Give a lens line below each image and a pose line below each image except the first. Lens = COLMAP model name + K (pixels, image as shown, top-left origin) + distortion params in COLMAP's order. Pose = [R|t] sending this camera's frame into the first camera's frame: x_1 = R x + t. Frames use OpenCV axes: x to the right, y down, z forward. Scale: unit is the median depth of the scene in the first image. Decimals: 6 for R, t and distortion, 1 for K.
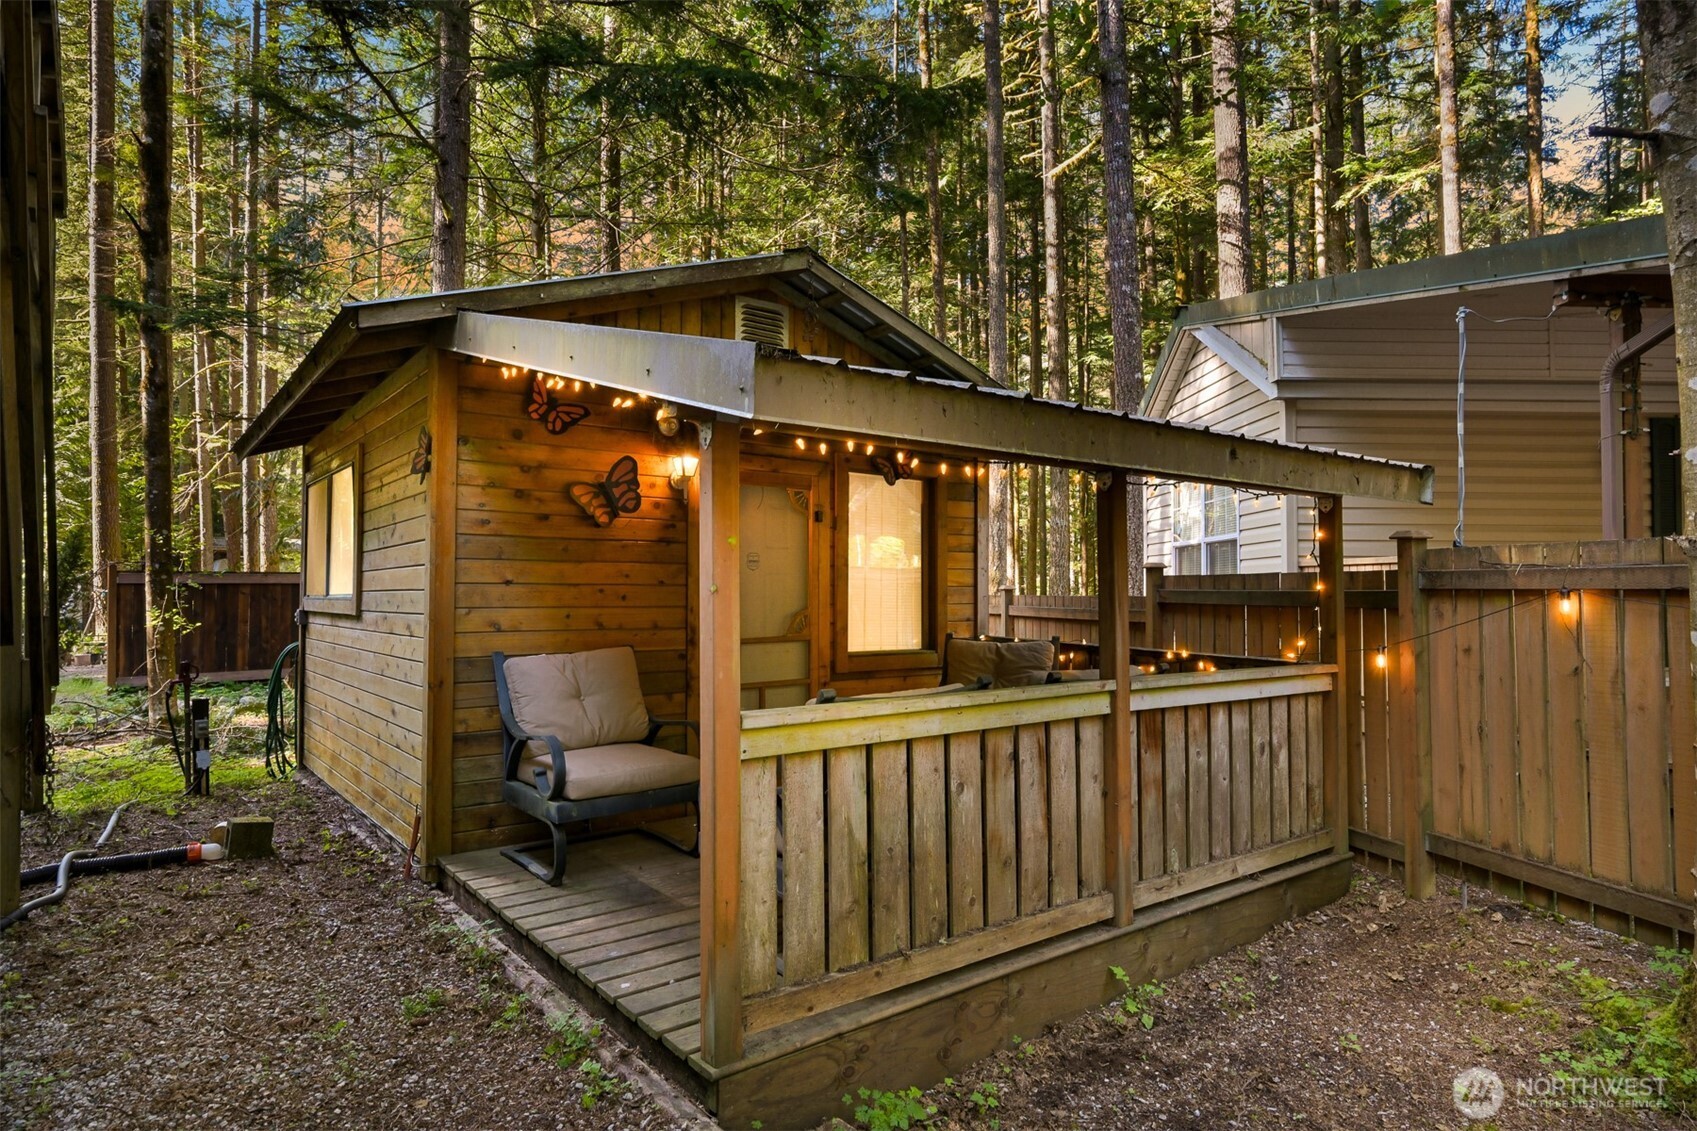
lens RADIAL K [[964.8, 0, 848.5], [0, 964.8, 565.5], [0, 0, 1]] dist [-0.001244, -0.000419]
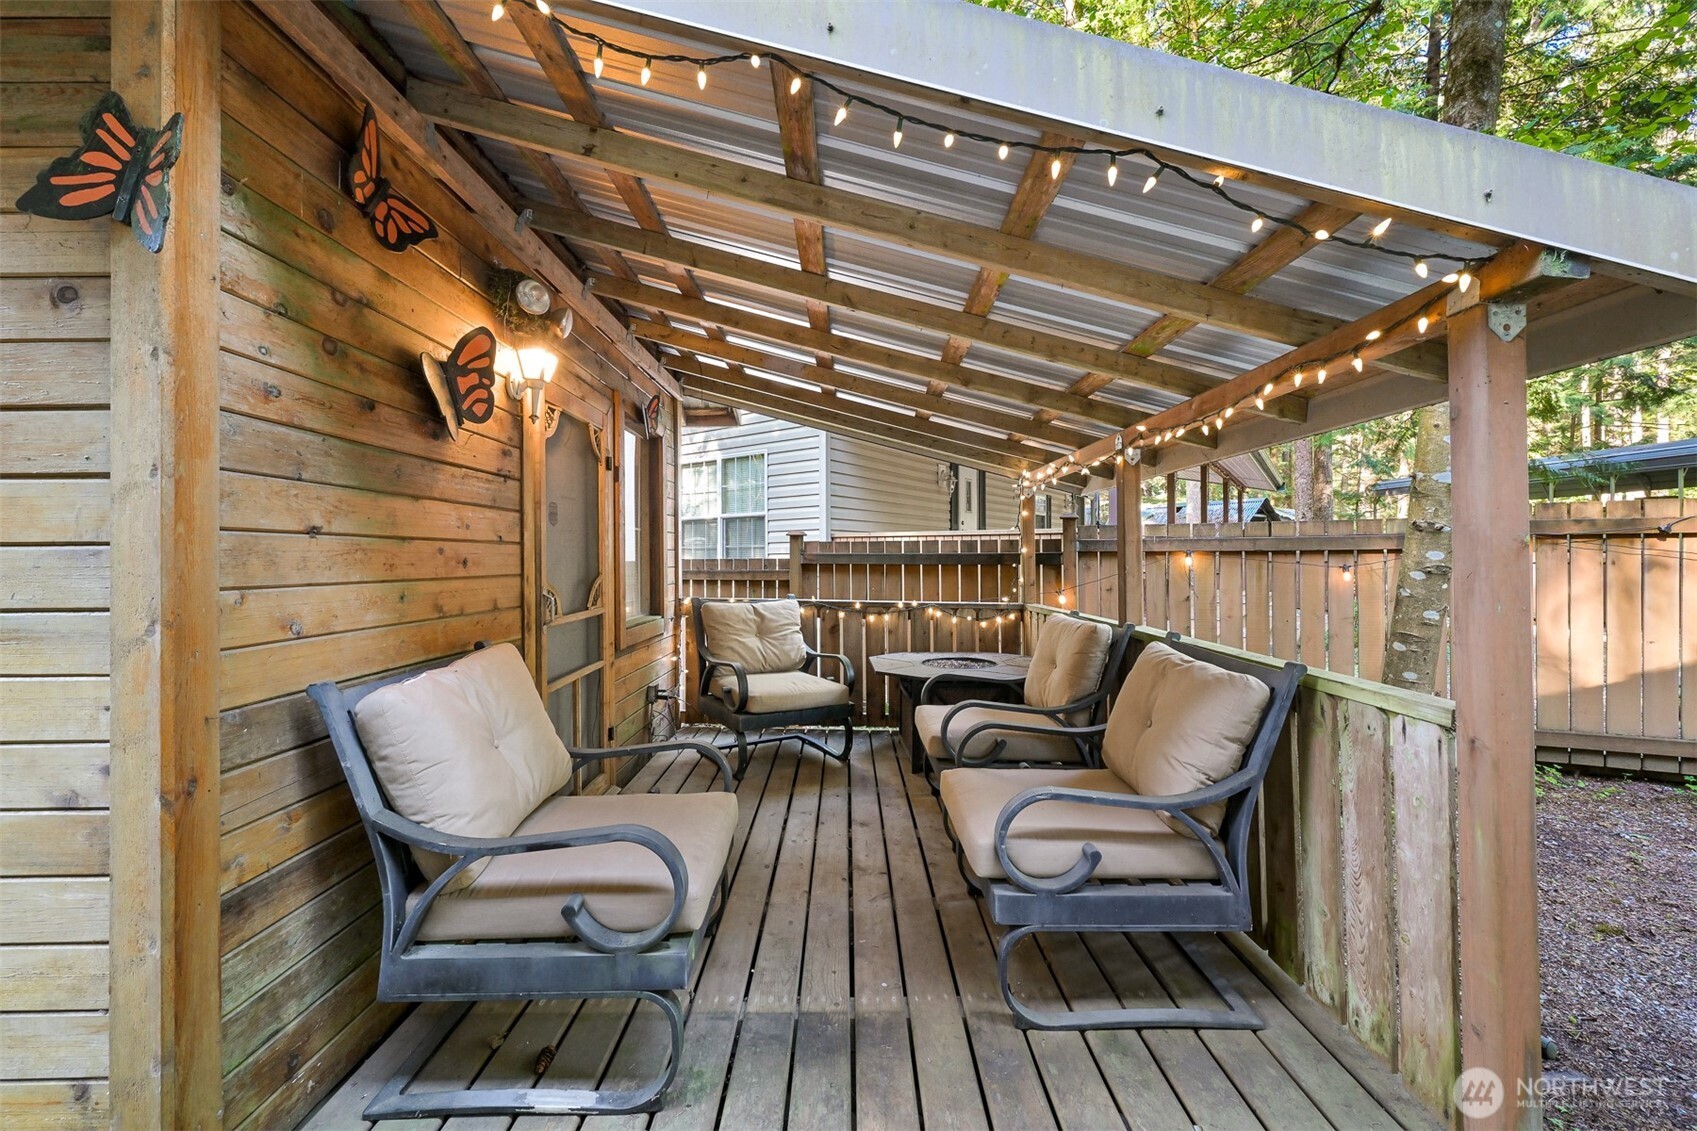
lens RADIAL K [[679.8, 0, 851.8], [0, 679.8, 554.3], [0, 0, 1]] dist [-0.000226, -0.000021]
pose [[0.603196, 0.000419, 0.797593, -0.451485], [-0.017111, 0.999777, 0.012415, 0.019837], [-0.797410, -0.021136, 0.603068, 0.586337]]
